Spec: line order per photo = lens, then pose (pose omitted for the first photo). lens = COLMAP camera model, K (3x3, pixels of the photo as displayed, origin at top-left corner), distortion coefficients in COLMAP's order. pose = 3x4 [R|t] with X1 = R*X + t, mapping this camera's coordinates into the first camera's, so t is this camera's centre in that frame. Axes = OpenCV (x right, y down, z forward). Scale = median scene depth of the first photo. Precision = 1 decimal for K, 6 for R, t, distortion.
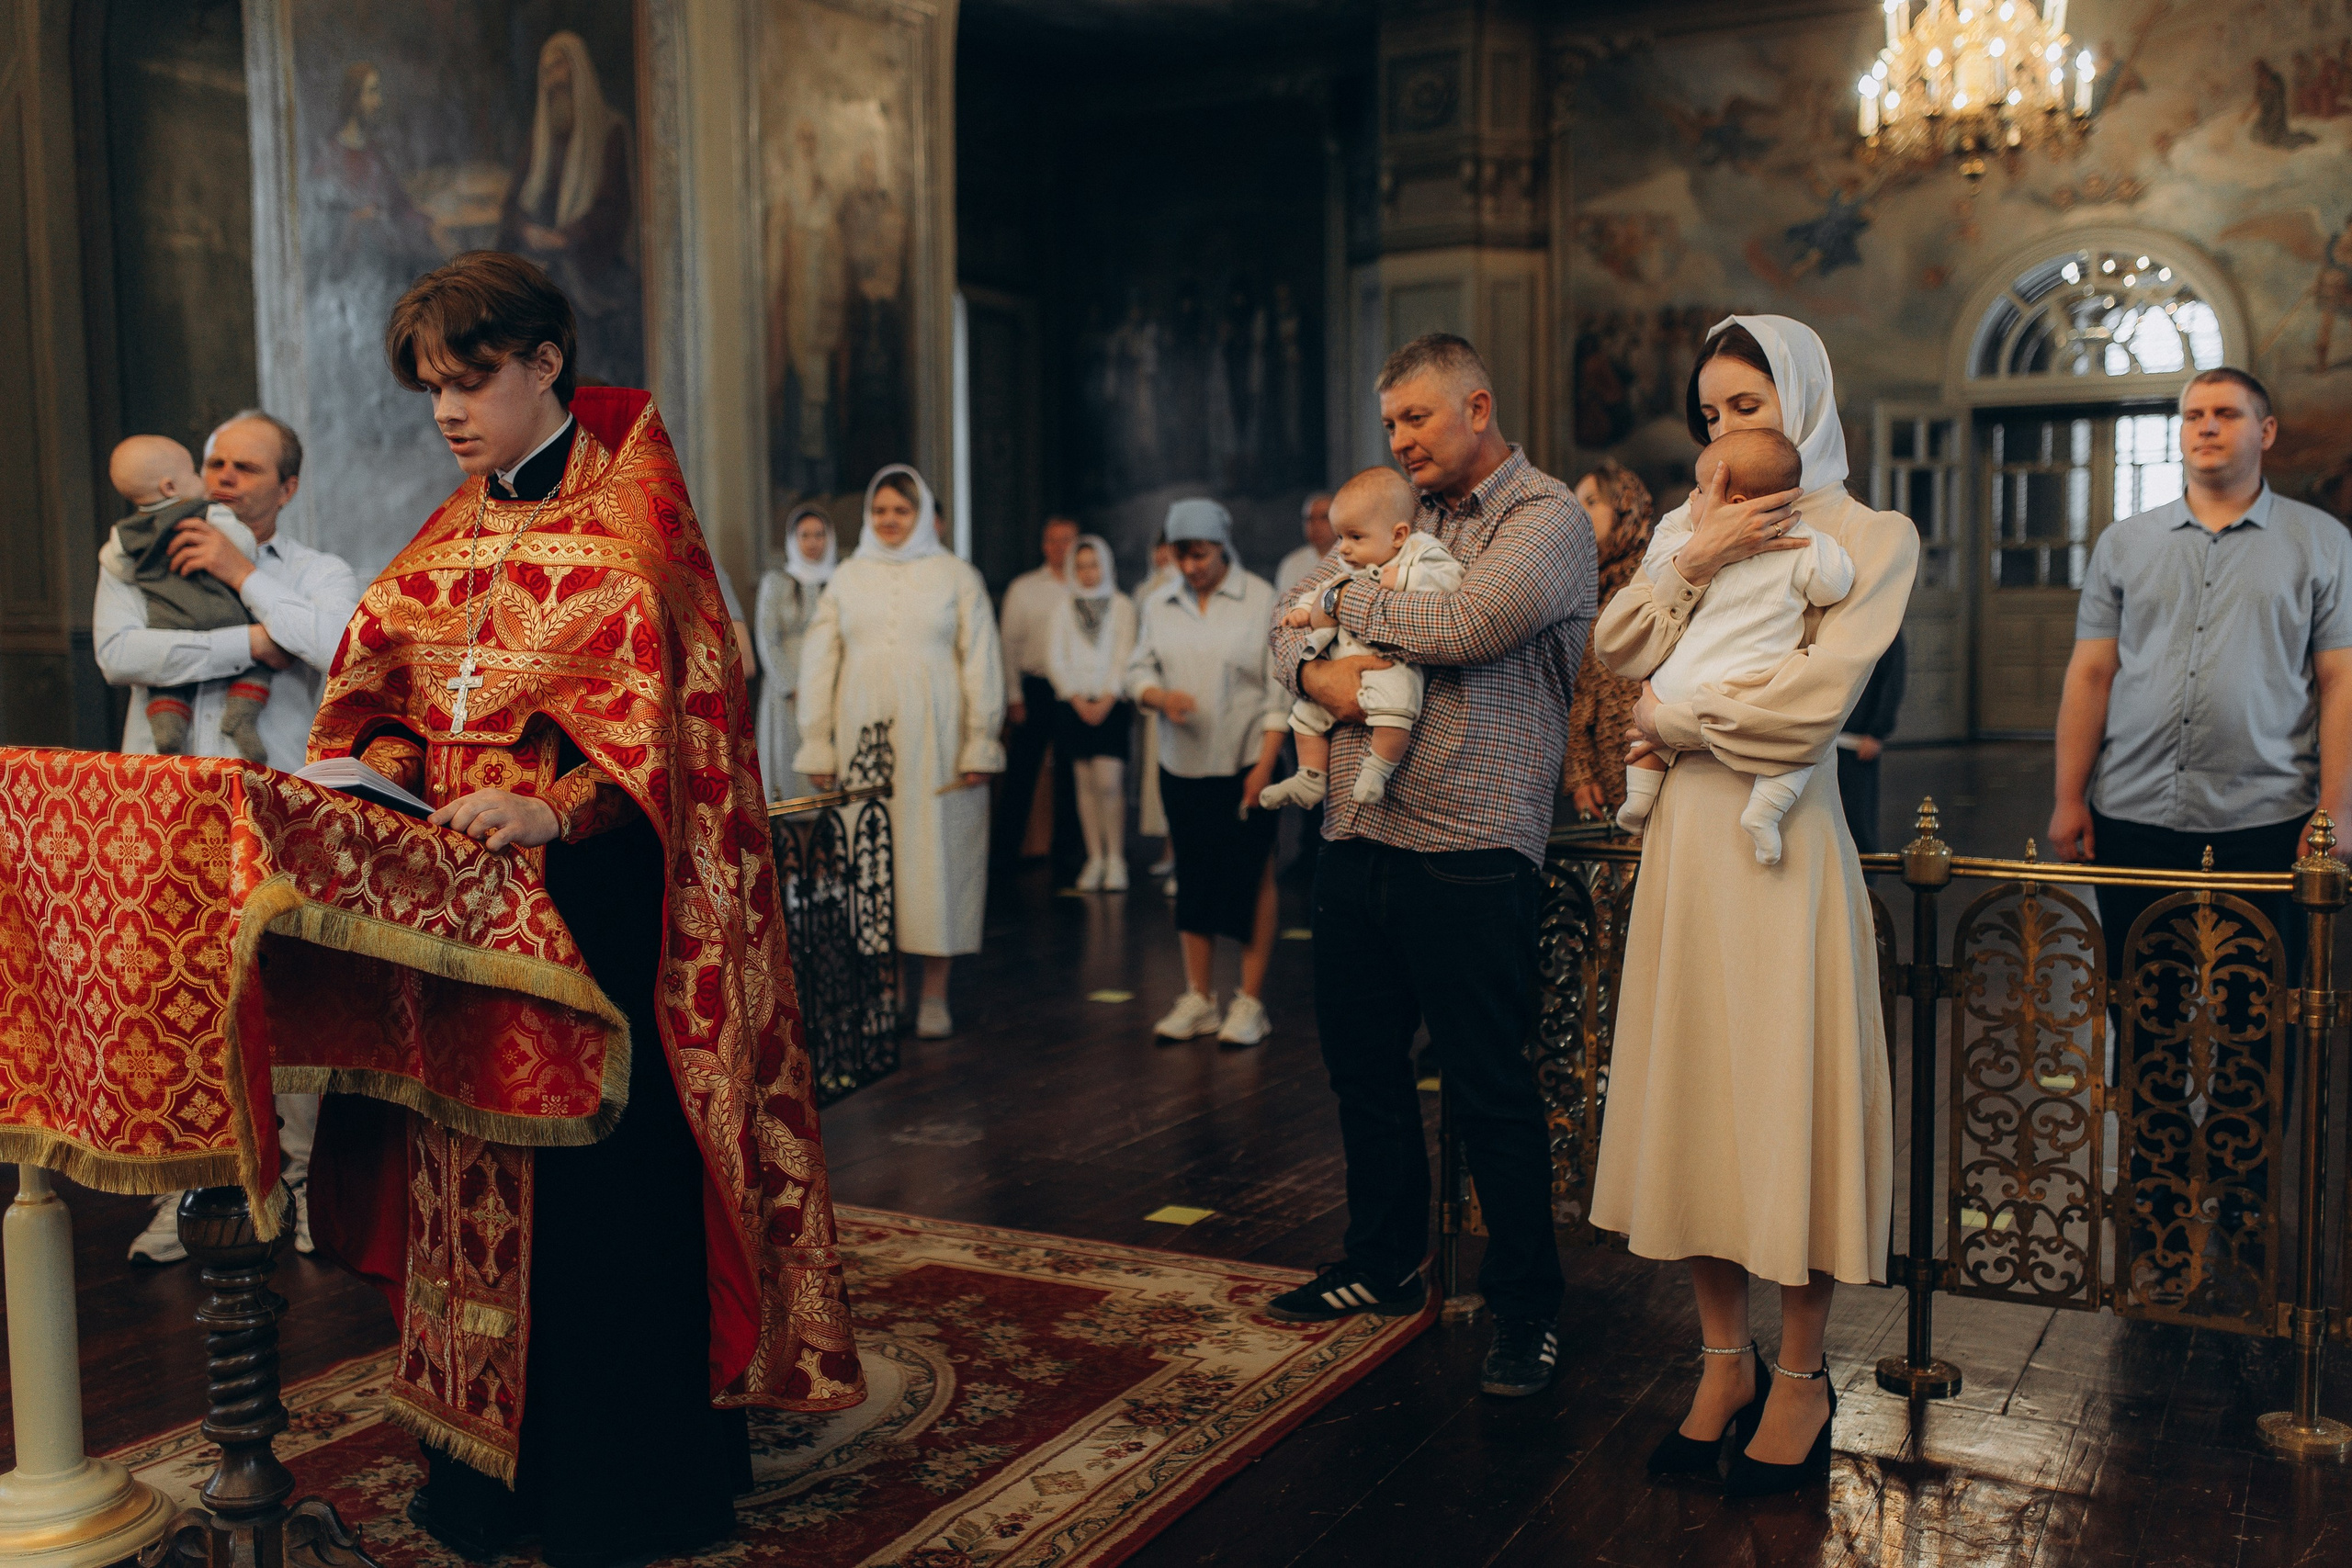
lens RADIAL K [[2216.7, 0, 1183.9], [0, 2216.7, 781.2], [0, 0, 1]] dist [0.003146, 0.000000]
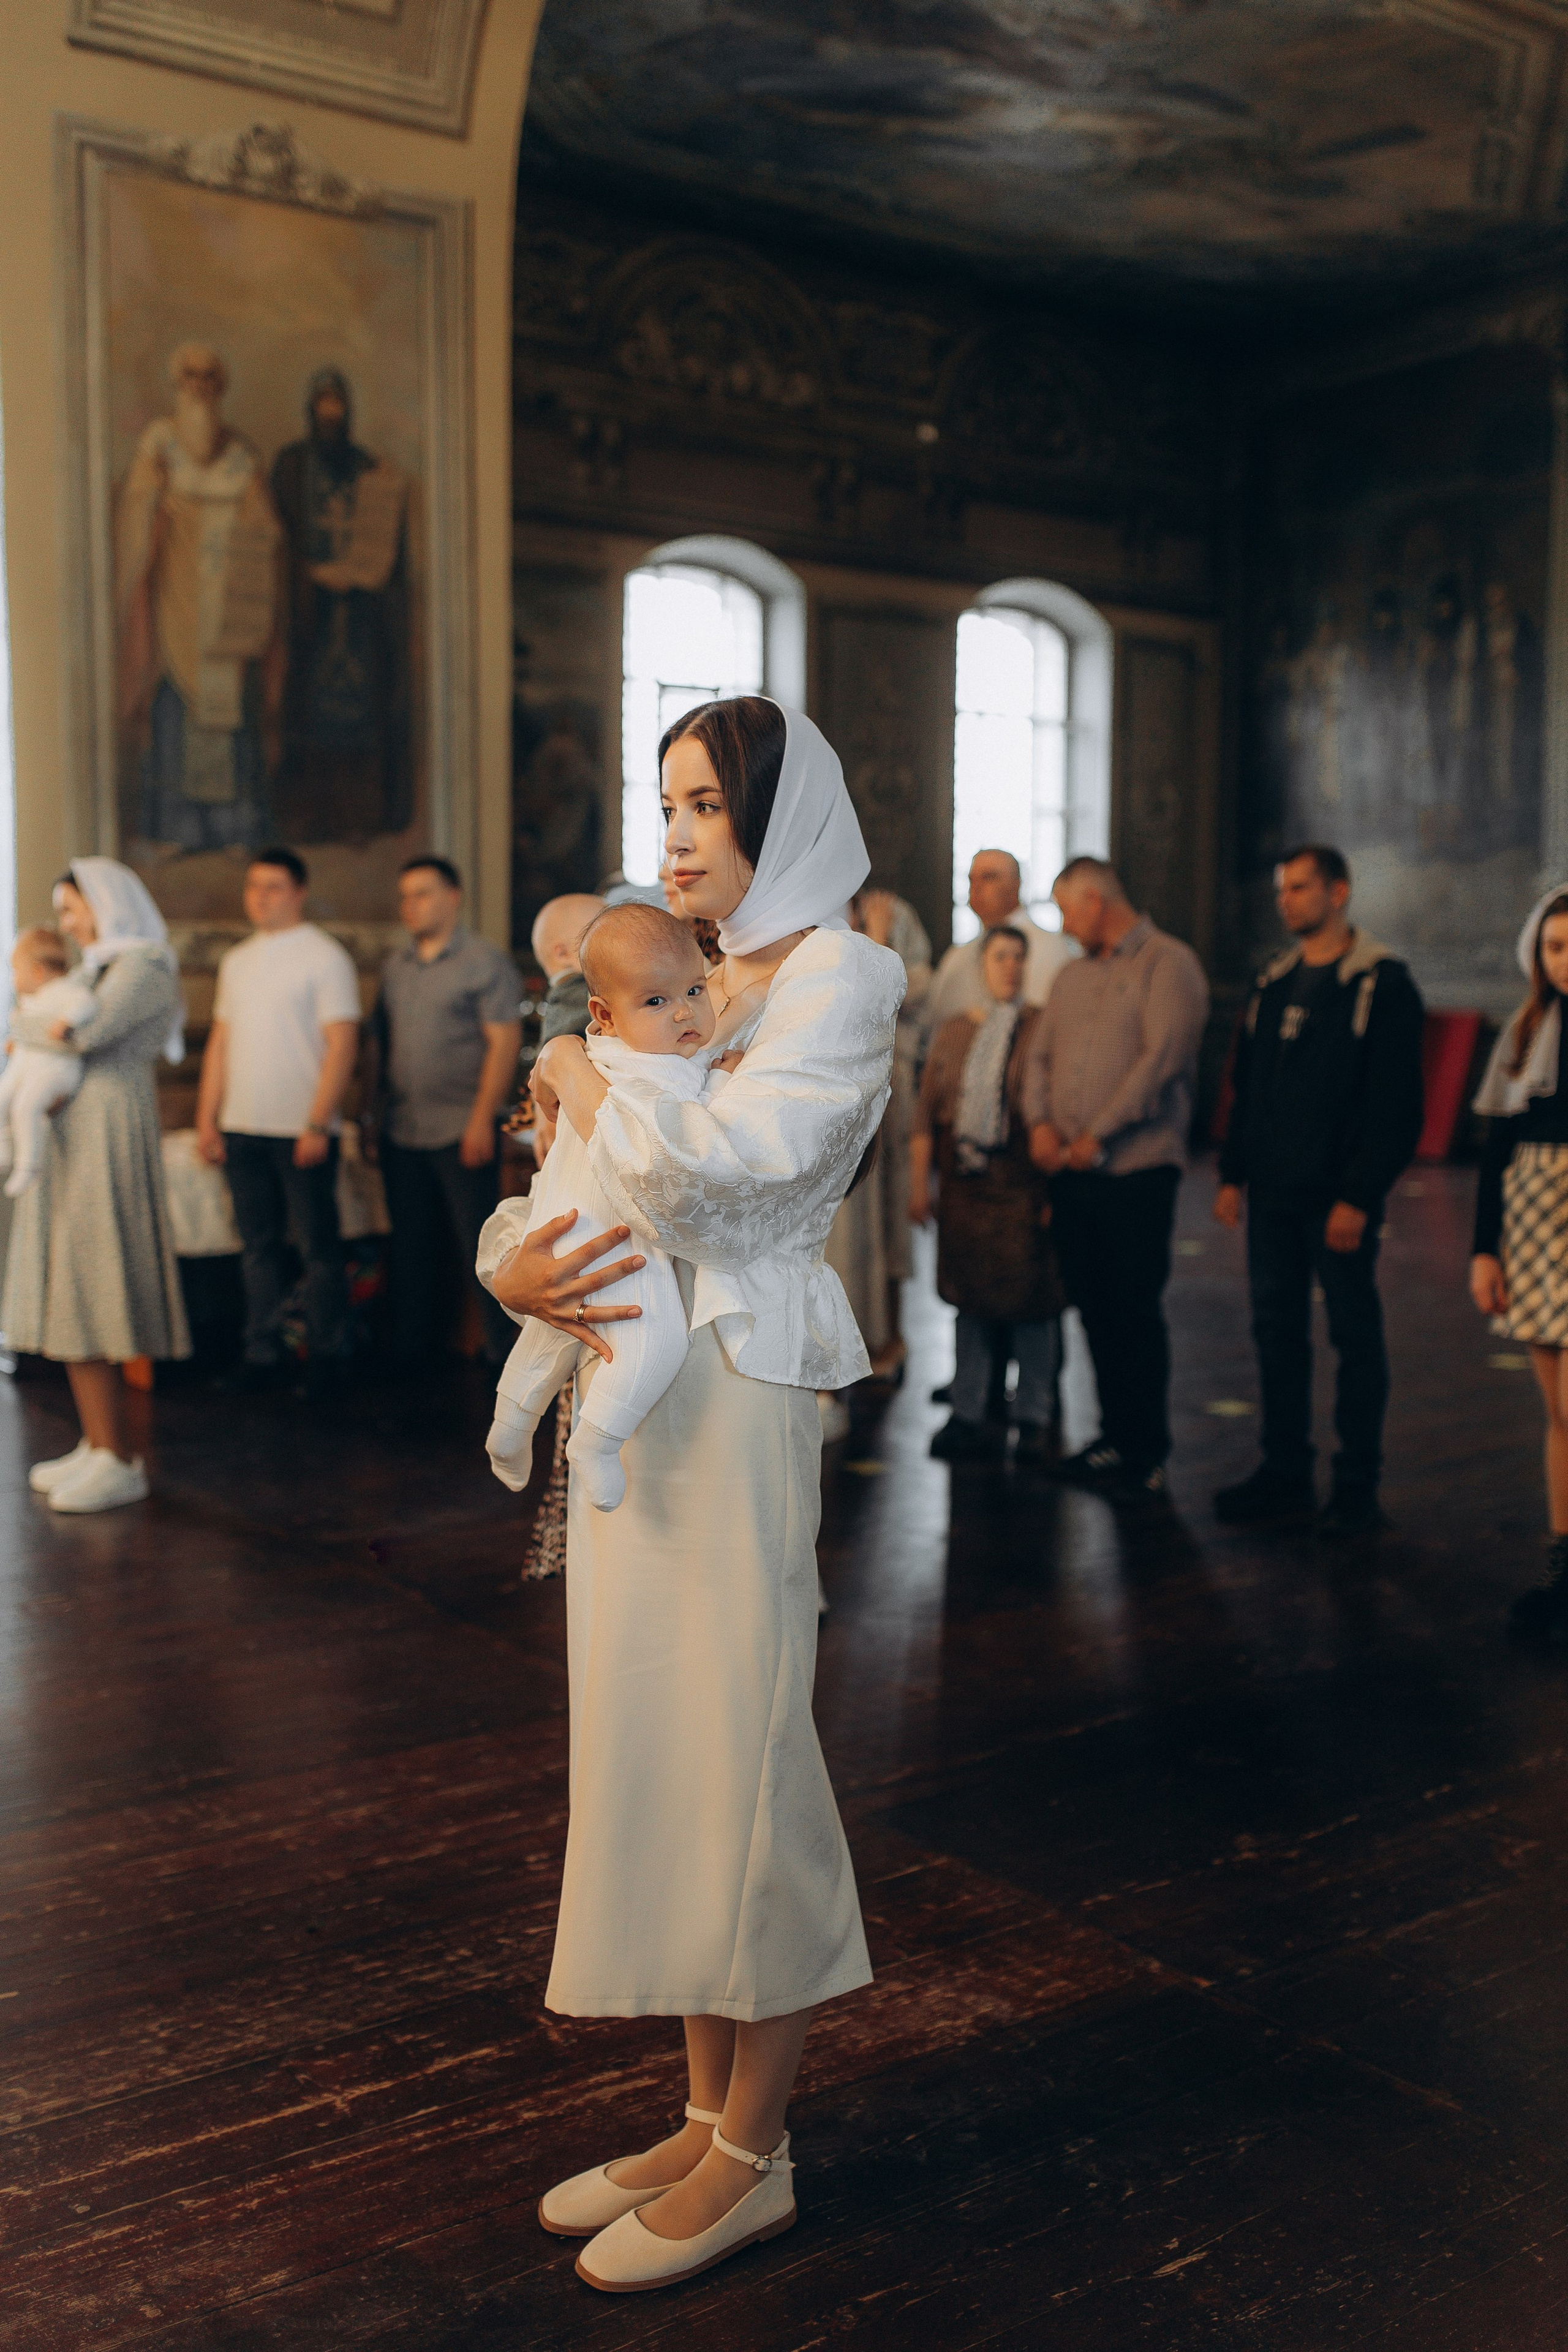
lens RADIAL K [[2216.9, 0, 855.7], [0, 2216.9, 1162.6], [0, 0, 1]] dist [0.003146, 0.000000]
pose [[0.905708, 0.051073, -0.420815, 0.221811], [-0.050055, 0.998656, 0.013471, -0.027647], [0.420937, 0.008863, 0.907047, 0.255743]]
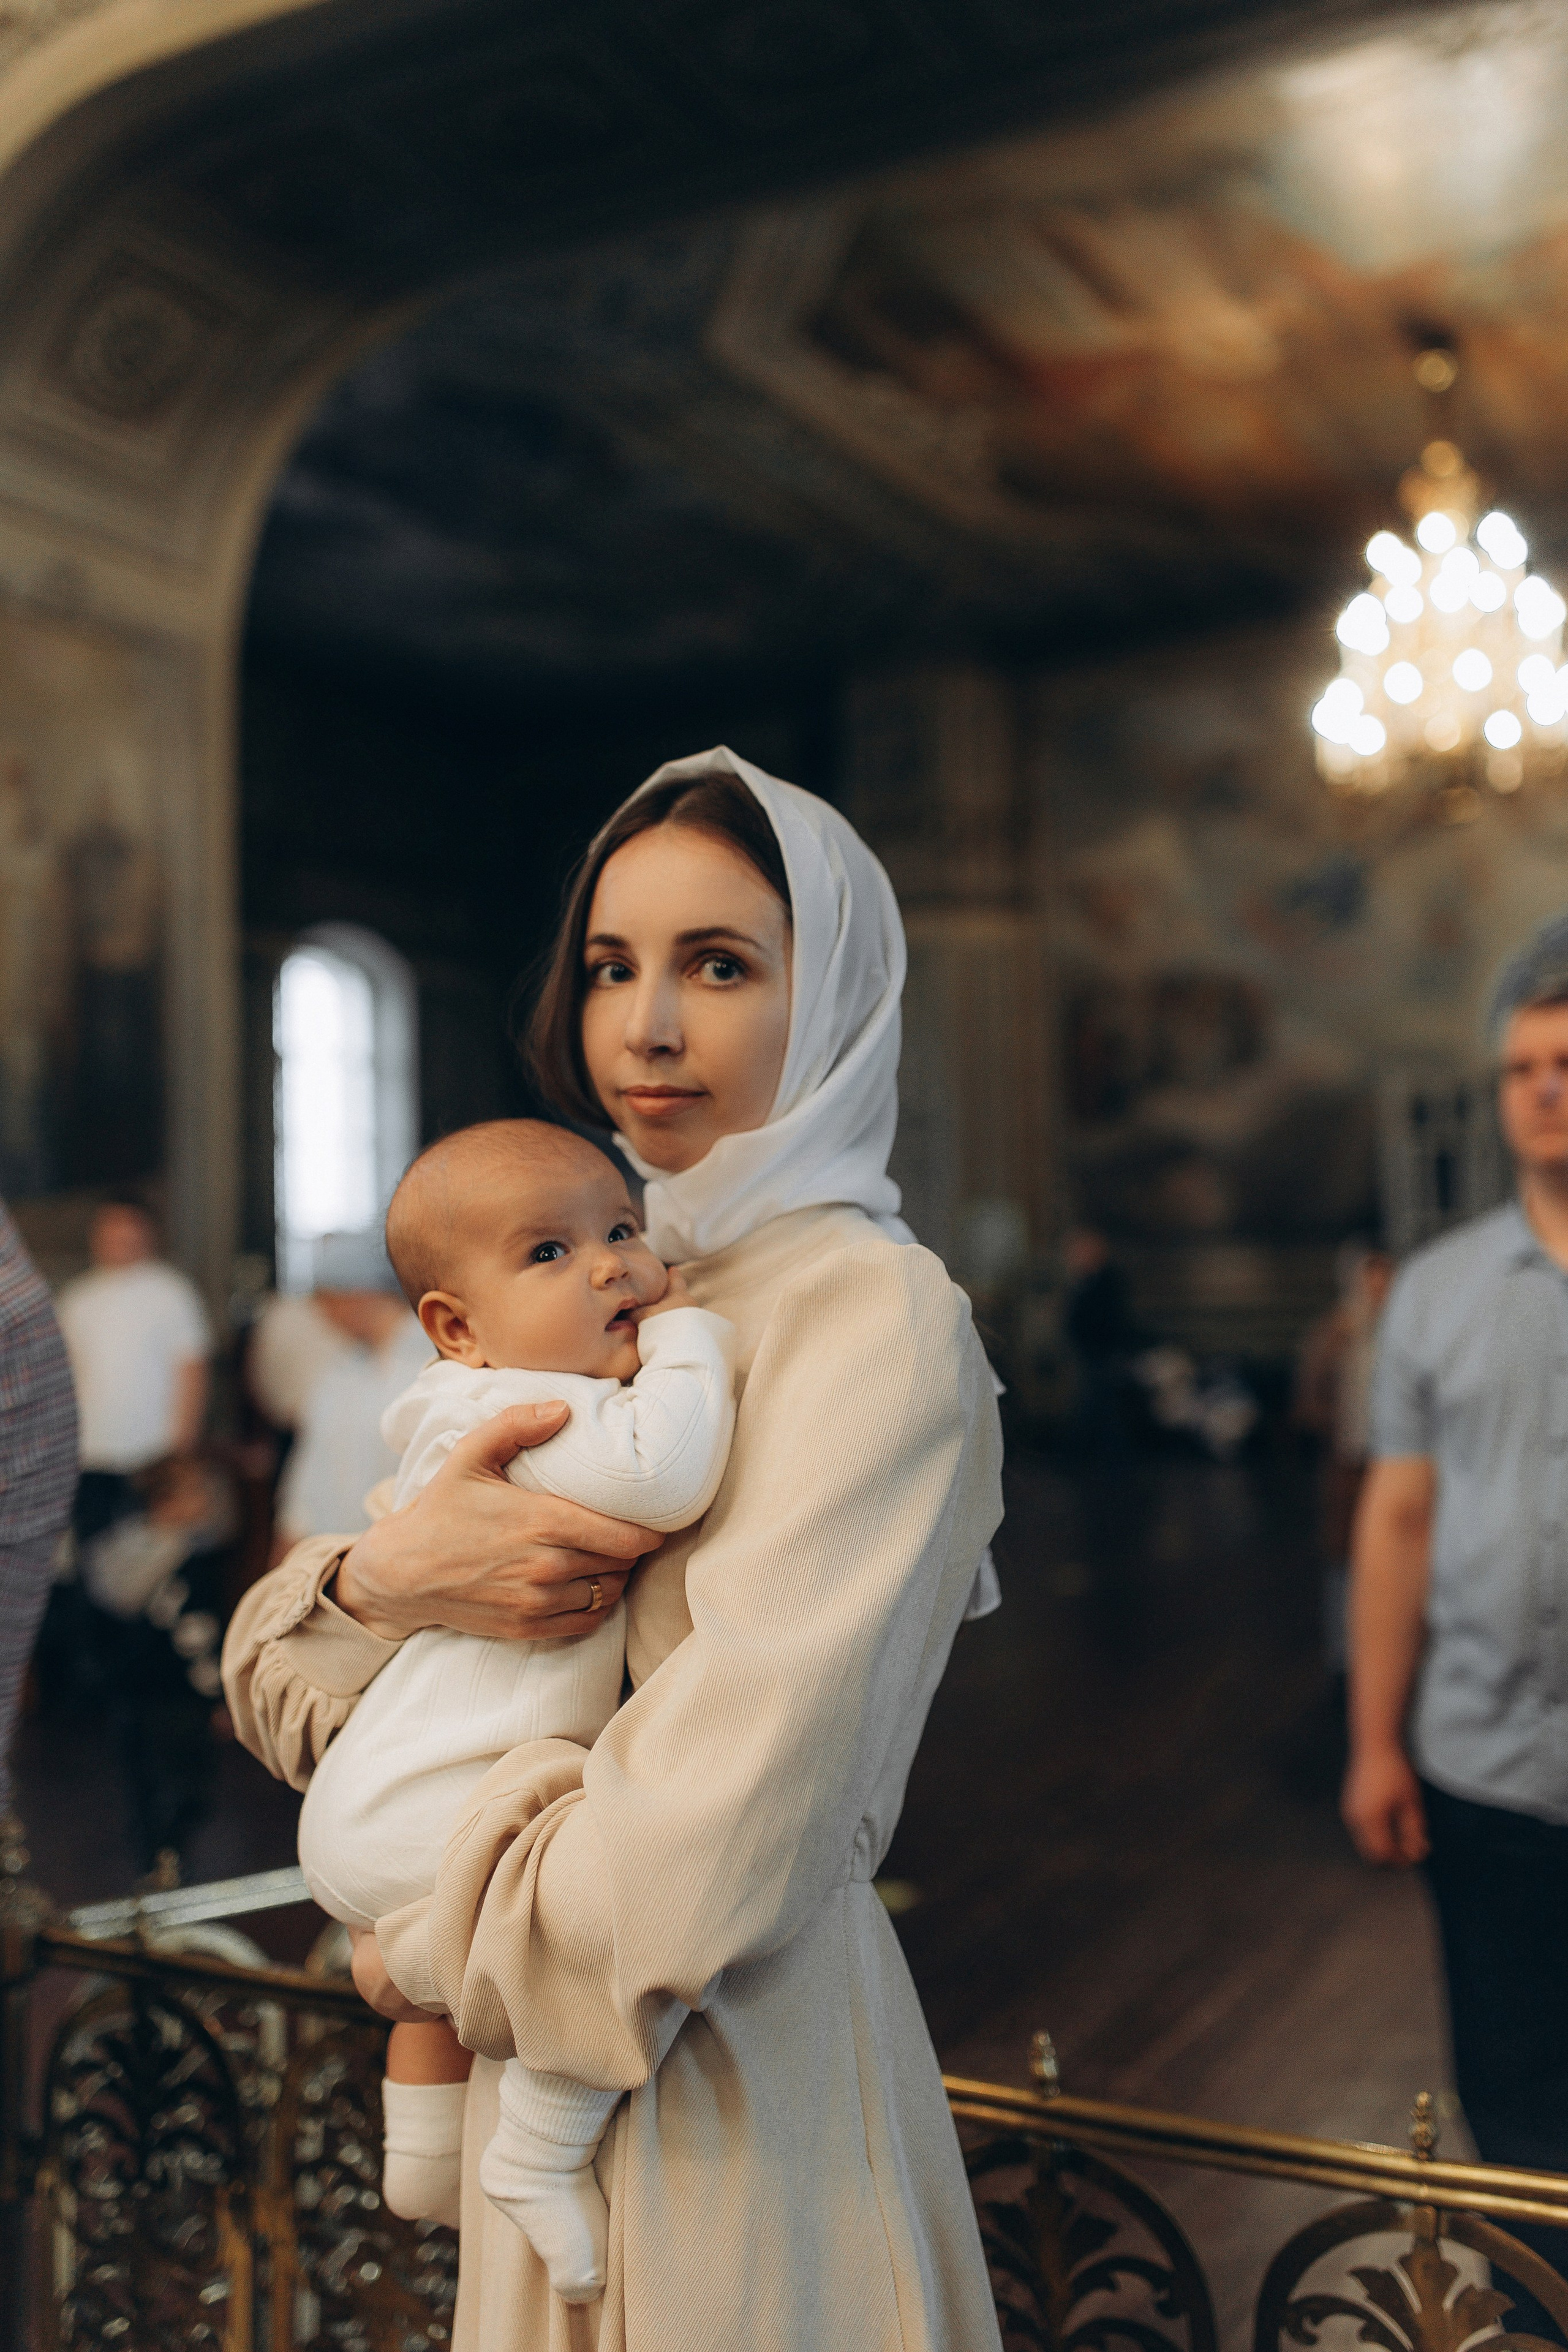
lens RADIAL K [[2216.9, 0, 778.2], [0, 2216.9, 1180.6], [0, 0, 1]] dist [0.003146, 0.000000]
pose [[0.999910, -0.012784, -0.004081, 0.072672], [0.012173, 0.992061, -0.125166, -0.018530], [0.005648, 0.125106, 0.992127, 0.119905]]
